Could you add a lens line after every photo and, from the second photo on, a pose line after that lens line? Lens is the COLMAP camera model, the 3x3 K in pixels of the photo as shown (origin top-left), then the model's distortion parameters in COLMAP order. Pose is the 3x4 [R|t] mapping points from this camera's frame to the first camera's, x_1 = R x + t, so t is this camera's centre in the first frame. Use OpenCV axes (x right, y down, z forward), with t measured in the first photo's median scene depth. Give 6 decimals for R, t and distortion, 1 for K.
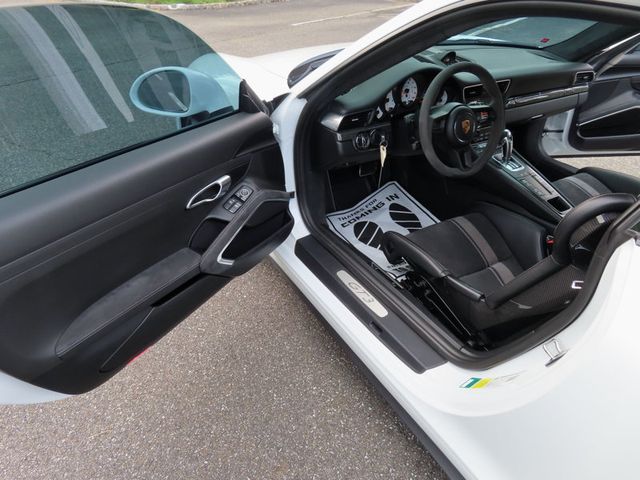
lens RADIAL K [[458.5, 0, 318.5], [0, 458.5, 240.5], [0, 0, 1]] dist [-0.002879, 0.000281]
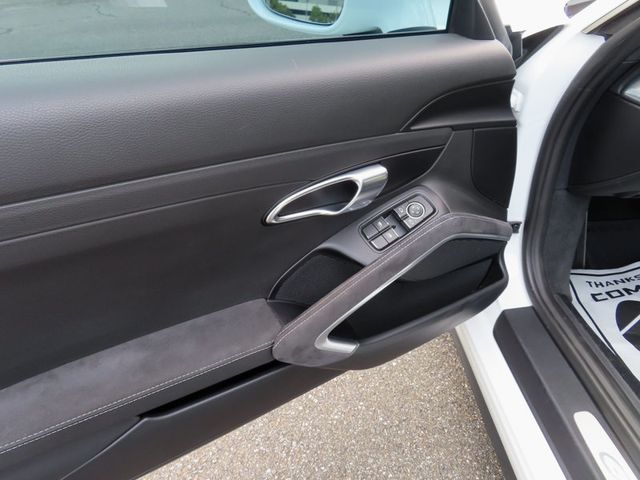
lens RADIAL K [[459.6, 0, 321.2], [0, 459.6, 242.0], [0, 0, 1]] dist [-0.018324, 0.005703]
pose [[0.885115, 0.237156, -0.400410, -0.043465], [-0.234687, 0.970456, 0.056003, -0.064716], [0.401862, 0.044402, 0.914623, 0.451093]]
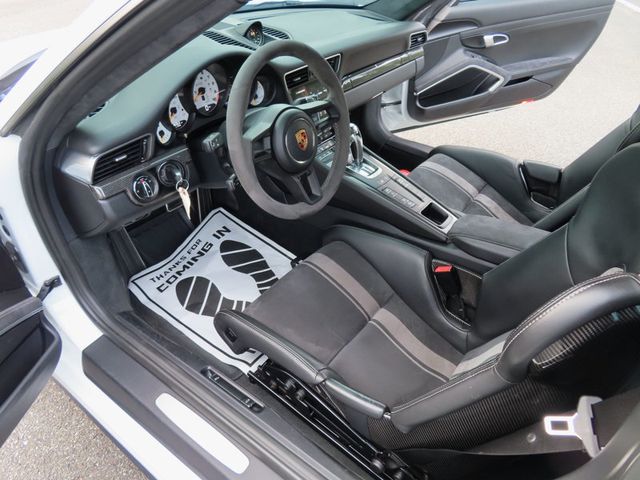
lens RADIAL K [[458.5, 0, 318.5], [0, 458.5, 240.5], [0, 0, 1]] dist [-0.002879, 0.000281]
pose [[0.924655, -0.229538, 0.303853, 0.103306], [0.210640, 0.973029, 0.094050, -0.151437], [-0.317245, -0.022960, 0.948065, 0.339654]]
